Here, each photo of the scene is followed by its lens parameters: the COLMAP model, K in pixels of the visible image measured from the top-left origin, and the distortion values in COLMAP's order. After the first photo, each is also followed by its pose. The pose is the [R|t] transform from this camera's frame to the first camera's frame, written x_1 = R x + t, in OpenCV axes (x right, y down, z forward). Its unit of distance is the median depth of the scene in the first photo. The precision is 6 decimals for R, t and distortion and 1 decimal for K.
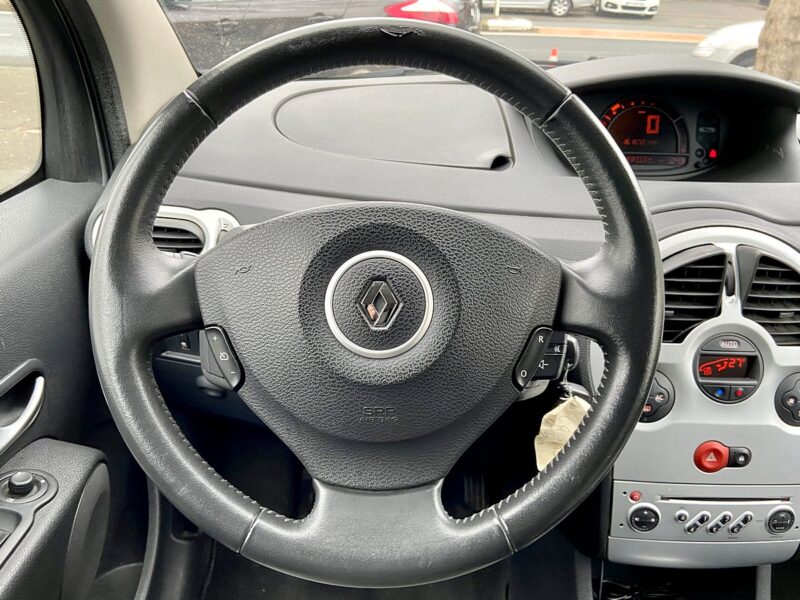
lens RADIAL K [[600.9, 0, 395.6], [0, 600.9, 294.9], [0, 0, 1]] dist [0.079160, -0.094849]
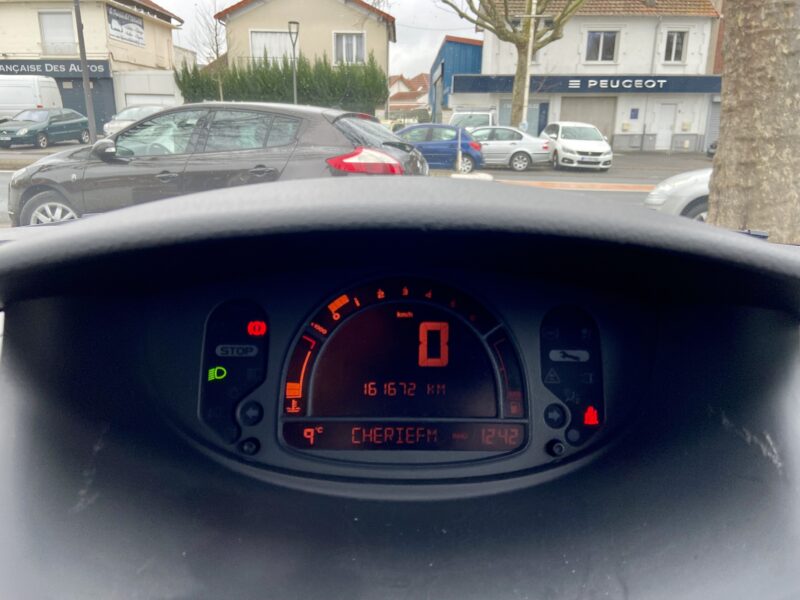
lens RADIAL K [[600.9, 0, 396.2], [0, 600.9, 282.9], [0, 0, 1]] dist [0.079160, -0.094849]
pose [[0.999527, -0.013332, 0.027713, 0.508672], [0.019747, 0.969060, -0.246033, -0.291118], [-0.023576, 0.246464, 0.968865, 0.797484]]
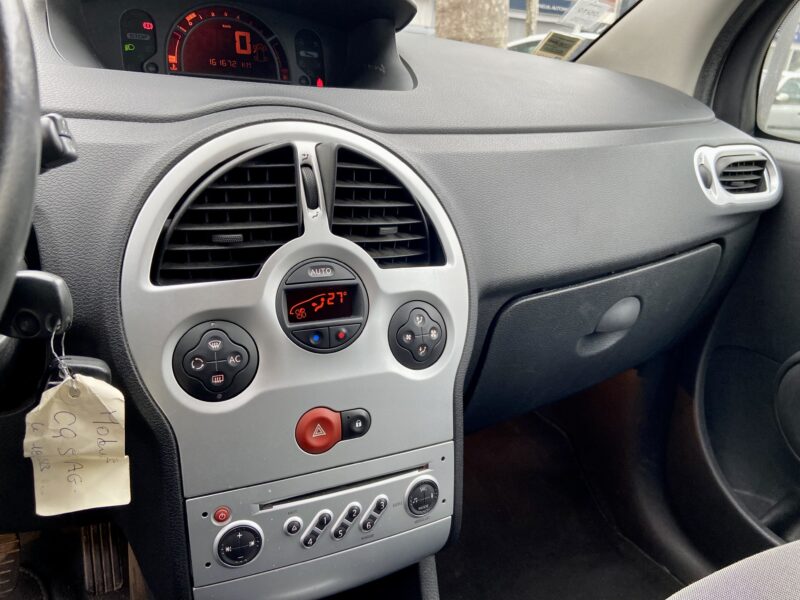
lens RADIAL K [[600.9, 0, 394.9], [0, 600.9, 292.3], [0, 0, 1]] dist [0.079160, -0.094849]
pose [[0.906665, -0.108185, 0.407743, 0.316925], [0.139628, 0.989037, -0.048063, 0.146960], [-0.398073, 0.100509, 0.911831, 0.291772]]
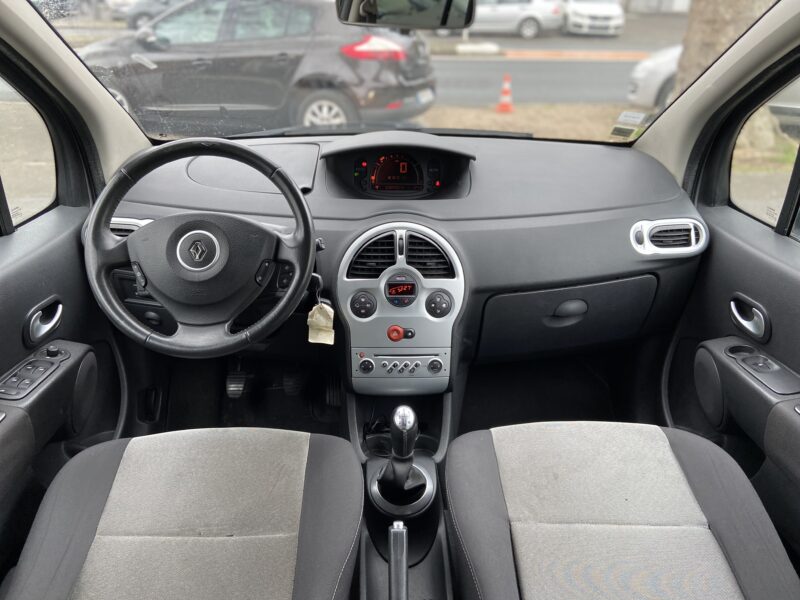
lens RADIAL K [[600.9, 0, 401.5], [0, 600.9, 297.0], [0, 0, 1]] dist [0.079160, -0.094849]
pose [[0.999436, -0.028049, 0.018438, 0.490435], [0.028463, 0.999340, -0.022577, 0.183665], [-0.017793, 0.023089, 0.999575, -0.999285]]
